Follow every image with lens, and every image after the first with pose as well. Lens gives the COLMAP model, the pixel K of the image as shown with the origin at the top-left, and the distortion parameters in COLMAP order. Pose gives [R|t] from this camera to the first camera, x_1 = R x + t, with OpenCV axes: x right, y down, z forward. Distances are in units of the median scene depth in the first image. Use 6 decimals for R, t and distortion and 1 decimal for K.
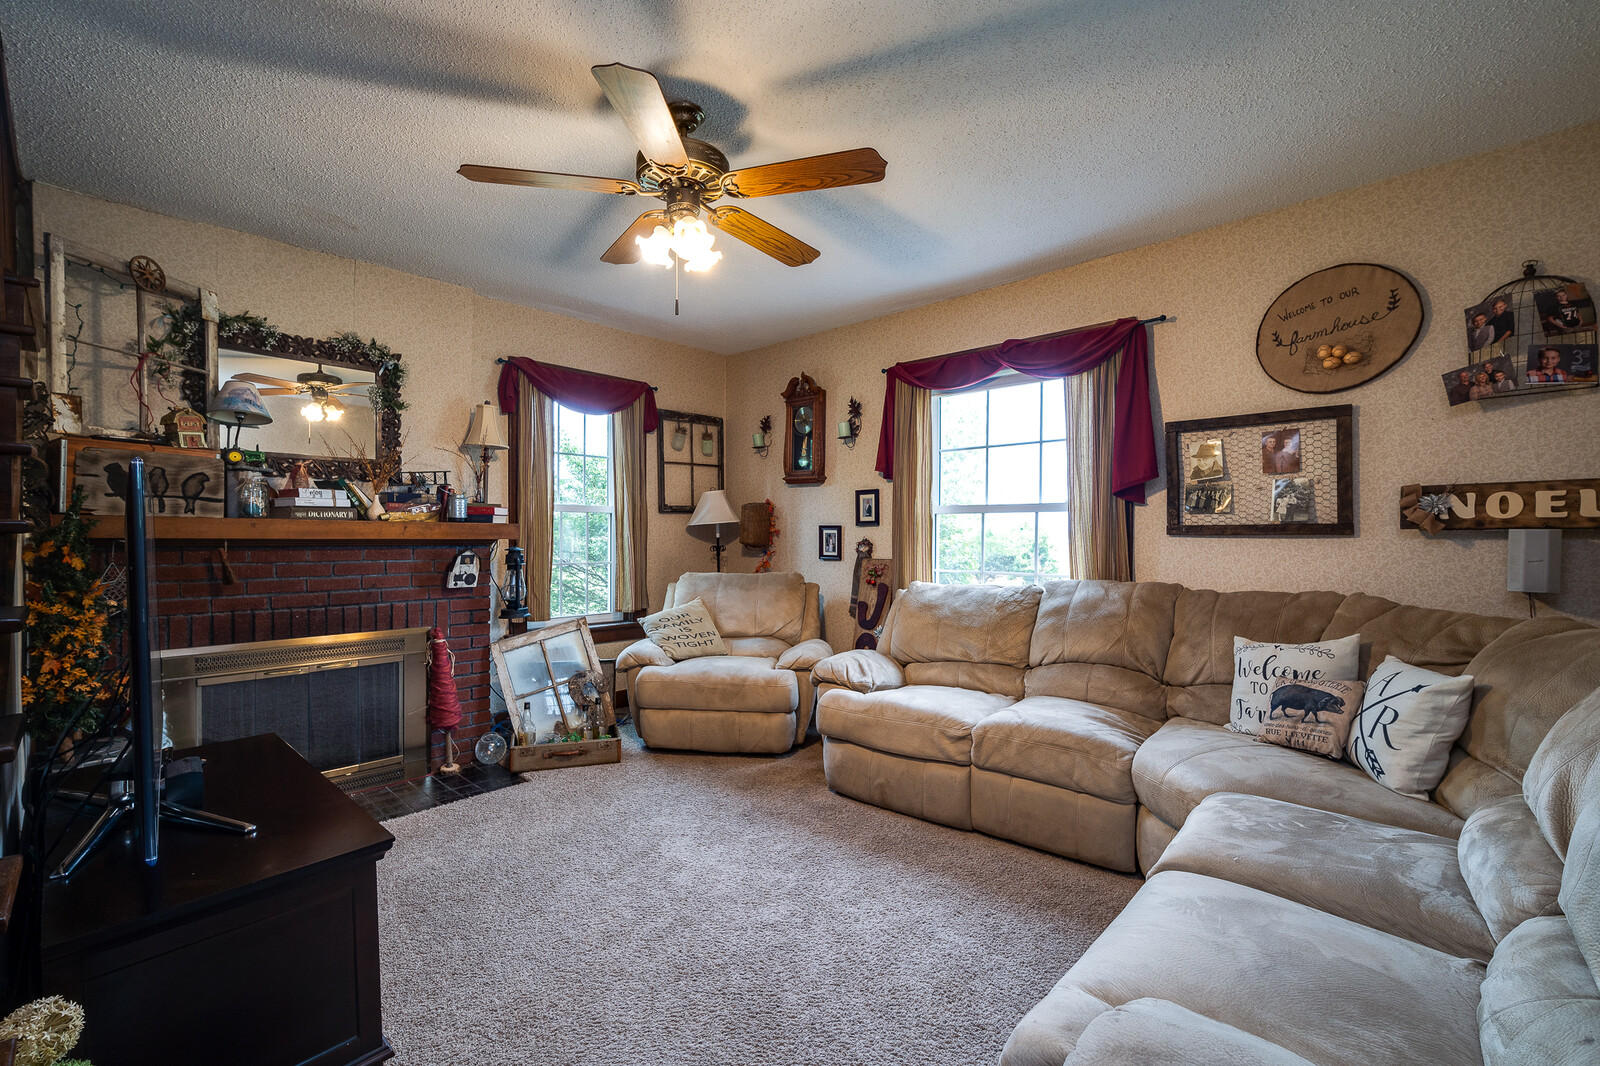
lens RADIAL K [[693.4, 0, 794.9], [0, 693.4, 535.1], [0, 0, 1]] dist [0.002087, 0.000168]
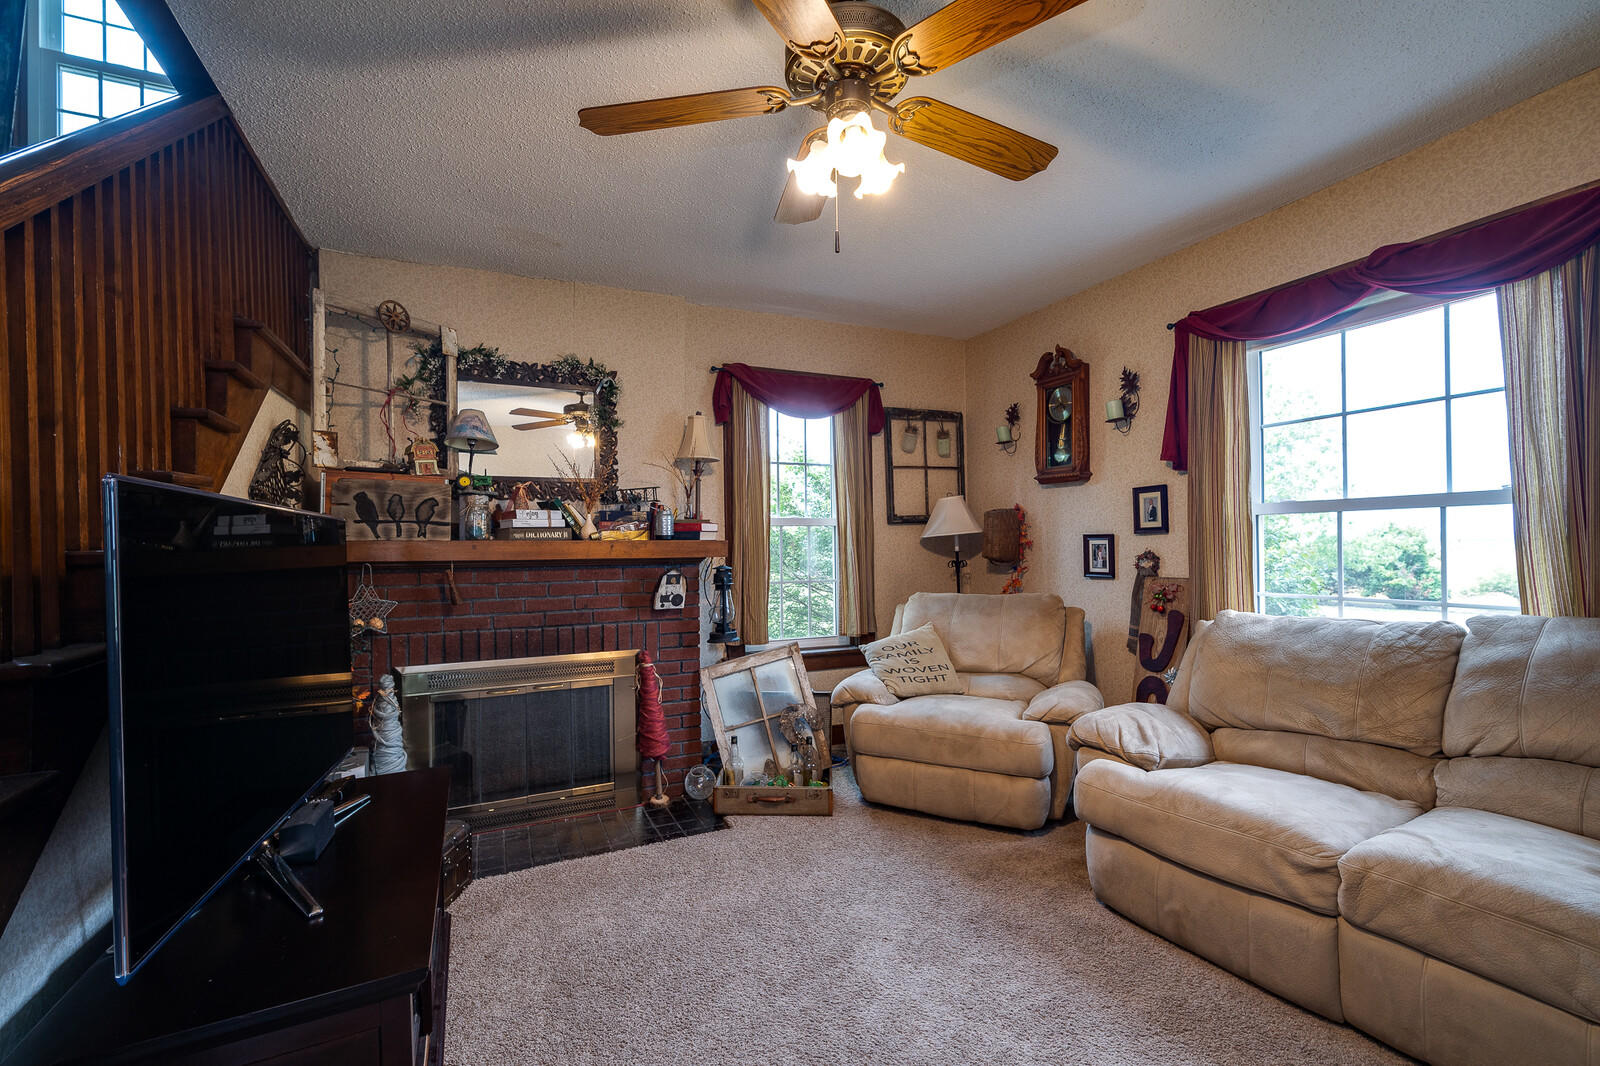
lens RADIAL K [[690.5, 0, 794.3], [0, 690.5, 538.2], [0, 0, 1]] dist [0.001943, 0.000346]
pose [[0.926321, -0.020063, -0.376201, 0.035862], [0.015575, 0.999767, -0.014968, -0.004252], [0.376414, 0.008006, 0.926417, 0.201329]]
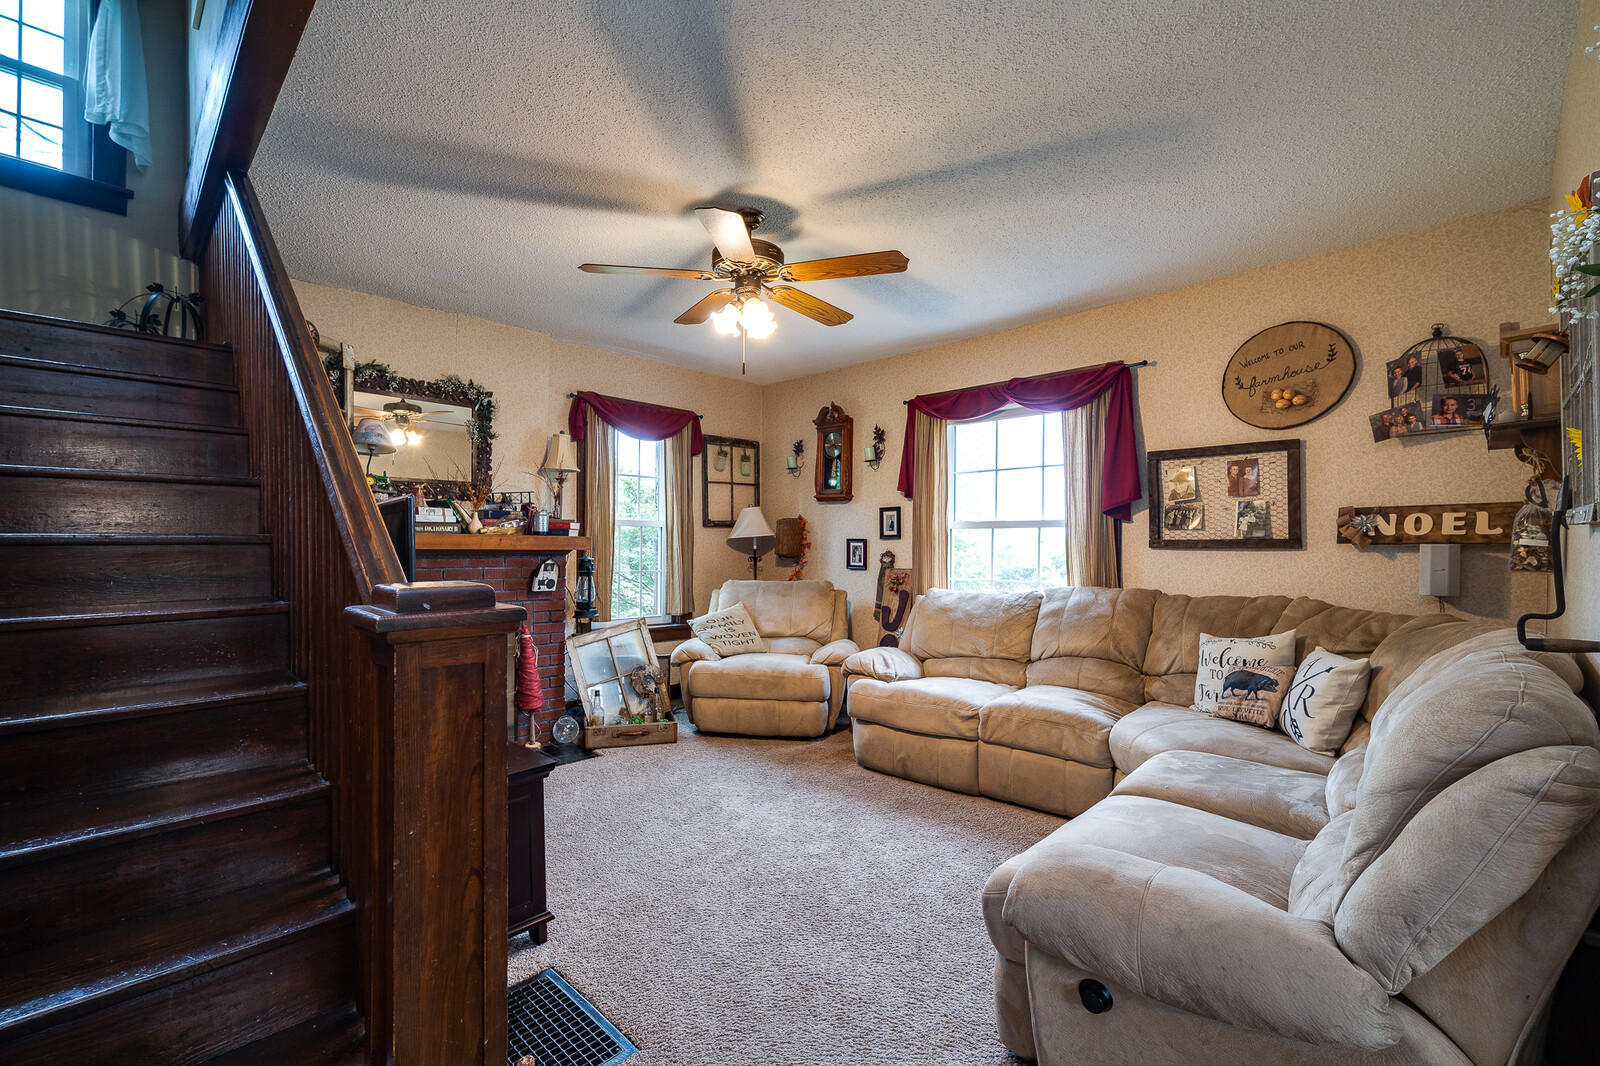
lens RADIAL K [[699.8, 0, 795.9], [0, 699.8, 536.8], [0, 0, 1]] dist [0.002457, 0.000190]
pose [[0.999681, 0.002872, -0.025076, -0.026145], [-0.003259, 0.999876, -0.015397, 0.000813], [0.025028, 0.015474, 0.999567, -0.182248]]
